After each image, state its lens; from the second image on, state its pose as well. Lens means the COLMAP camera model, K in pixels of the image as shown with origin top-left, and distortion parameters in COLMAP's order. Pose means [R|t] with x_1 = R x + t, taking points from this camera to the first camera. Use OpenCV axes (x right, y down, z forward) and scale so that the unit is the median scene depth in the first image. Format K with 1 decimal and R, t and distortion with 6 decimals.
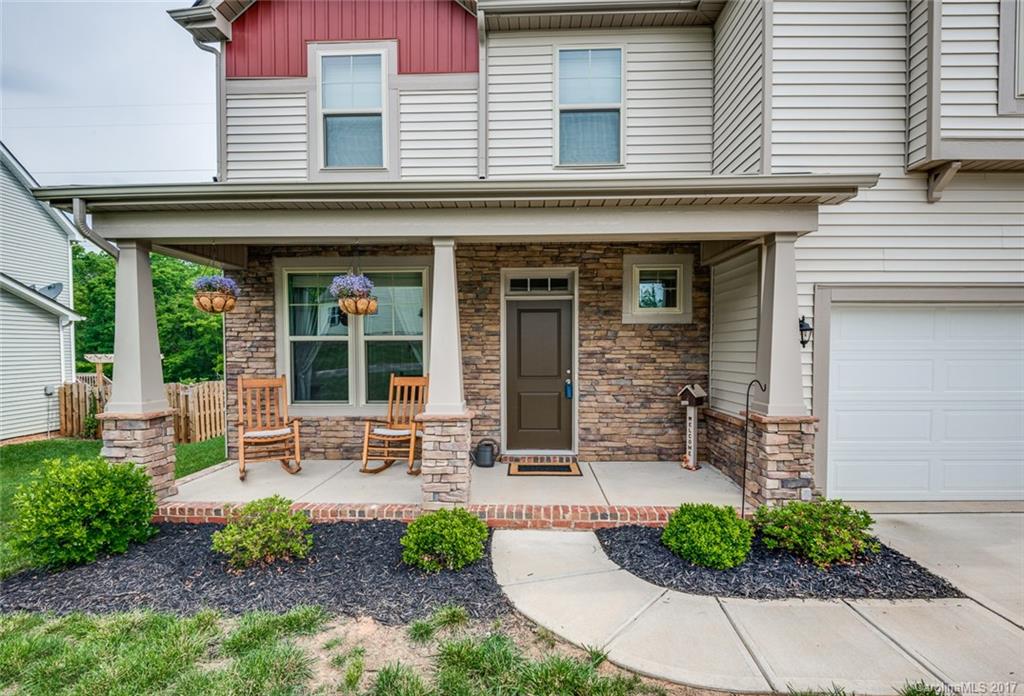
lens RADIAL K [[454.7, 0, 516.9], [0, 454.7, 364.0], [0, 0, 1]] dist [-0.004481, -0.001732]
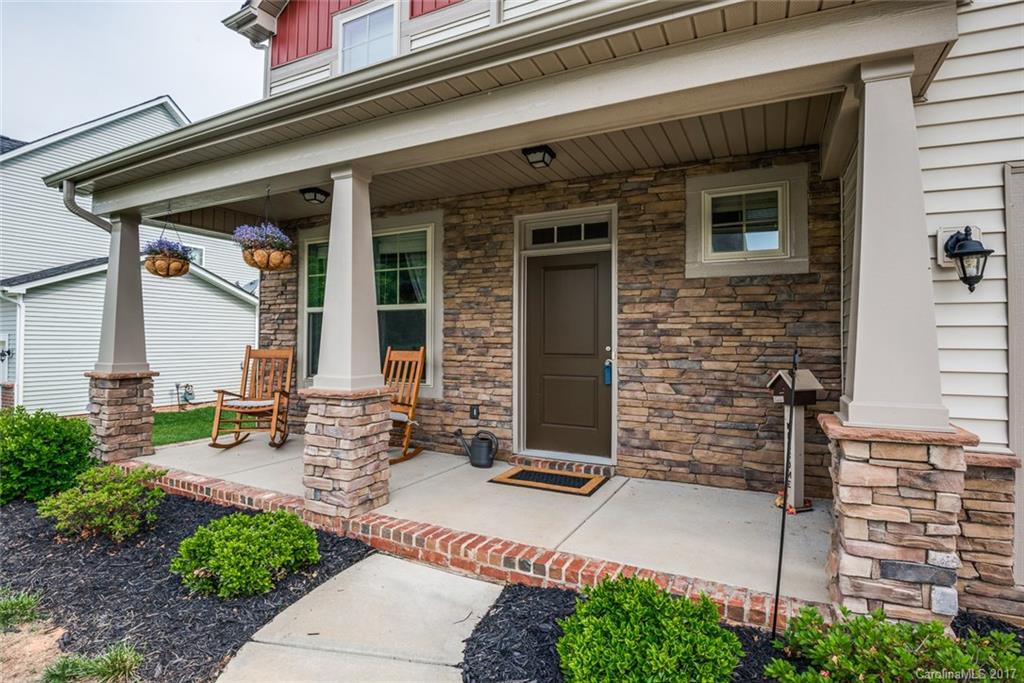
lens RADIAL K [[469.4, 0, 507.7], [0, 469.4, 333.9], [0, 0, 1]] dist [-0.026139, -0.003974]
pose [[0.901021, -0.004493, -0.433751, 0.311706], [-0.016244, 0.998895, -0.044090, 0.031073], [0.433470, 0.046772, 0.899953, 0.273870]]
